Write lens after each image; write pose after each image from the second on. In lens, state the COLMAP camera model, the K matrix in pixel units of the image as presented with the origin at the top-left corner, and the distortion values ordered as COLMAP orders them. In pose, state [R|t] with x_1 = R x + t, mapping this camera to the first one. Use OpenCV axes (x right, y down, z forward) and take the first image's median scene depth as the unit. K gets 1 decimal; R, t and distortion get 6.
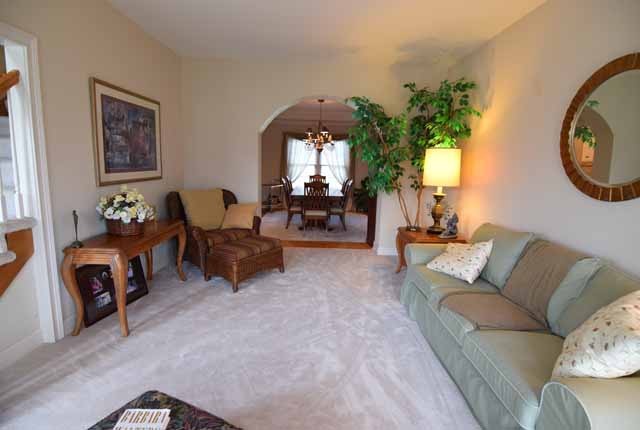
lens RADIAL K [[305.9, 0, 320.0], [0, 305.9, 215.0], [0, 0, 1]] dist [-0.002760, -0.017232]
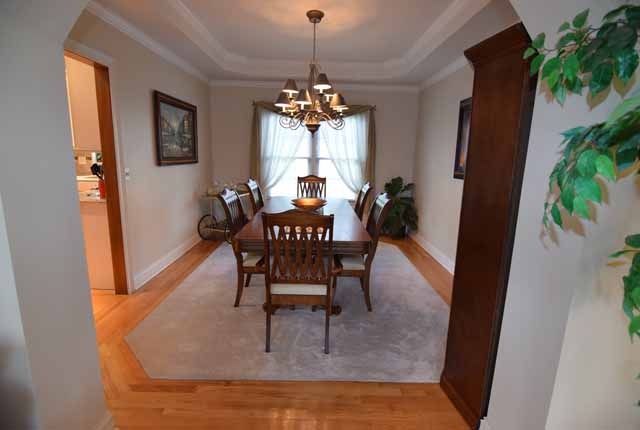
lens RADIAL K [[305.9, 0, 320.0], [0, 305.9, 215.0], [0, 0, 1]] dist [-0.002760, -0.017232]
pose [[0.999979, -0.002629, -0.006003, 0.015117], [0.002803, 0.999571, 0.029159, -0.108672], [0.005924, -0.029175, 0.999557, 0.623827]]
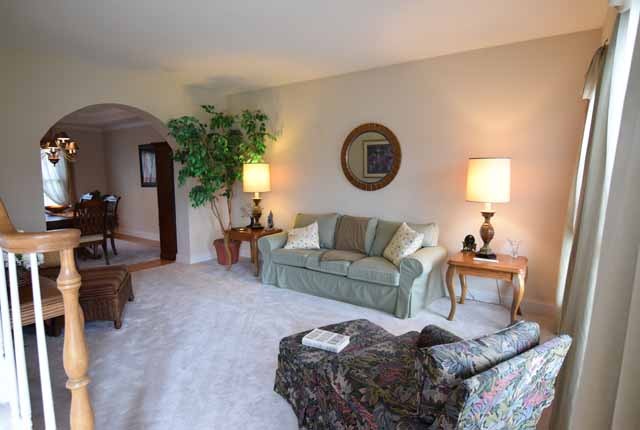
lens RADIAL K [[354.7, 0, 320.0], [0, 354.7, 215.0], [0, 0, 1]] dist [-0.001343, -0.000399]
pose [[0.579638, -0.125132, 0.805209, -0.410831], [0.156587, 0.986828, 0.040635, -0.011466], [-0.799687, 0.102532, 0.591597, -0.052043]]
